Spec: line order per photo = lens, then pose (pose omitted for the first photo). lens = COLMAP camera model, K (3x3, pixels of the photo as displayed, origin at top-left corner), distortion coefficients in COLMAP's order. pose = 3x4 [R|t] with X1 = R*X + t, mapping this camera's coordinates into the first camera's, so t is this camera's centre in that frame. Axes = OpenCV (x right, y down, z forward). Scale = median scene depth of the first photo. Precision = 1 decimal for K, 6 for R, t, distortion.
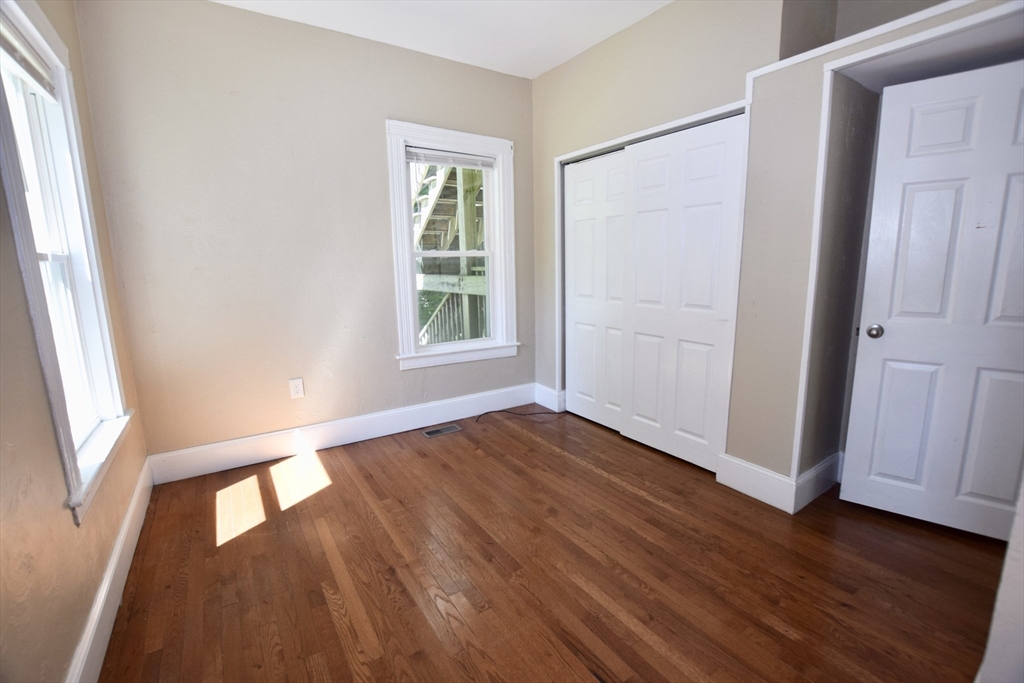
lens RADIAL K [[450.6, 0, 512.0], [0, 450.6, 341.5], [0, 0, 1]] dist [-0.030217, 0.001060]
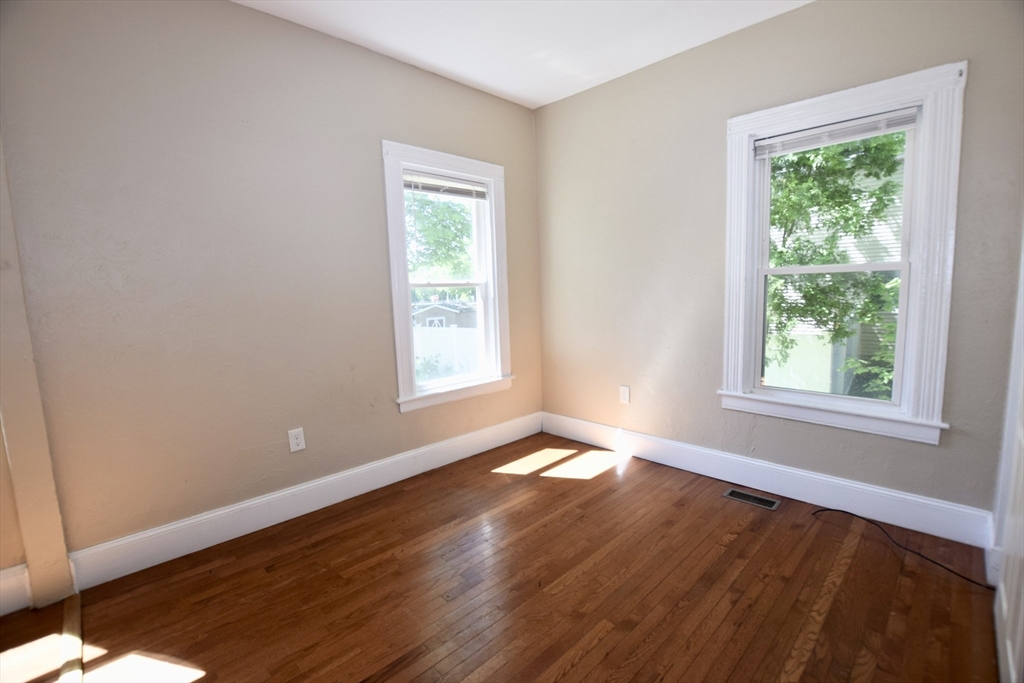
lens RADIAL K [[450.6, 0, 512.0], [0, 450.6, 341.5], [0, 0, 1]] dist [-0.030217, 0.001060]
pose [[0.194365, 0.122071, -0.973304, 0.542330], [-0.142205, 0.985251, 0.095171, -0.093288], [0.970567, 0.119911, 0.208858, 0.466478]]
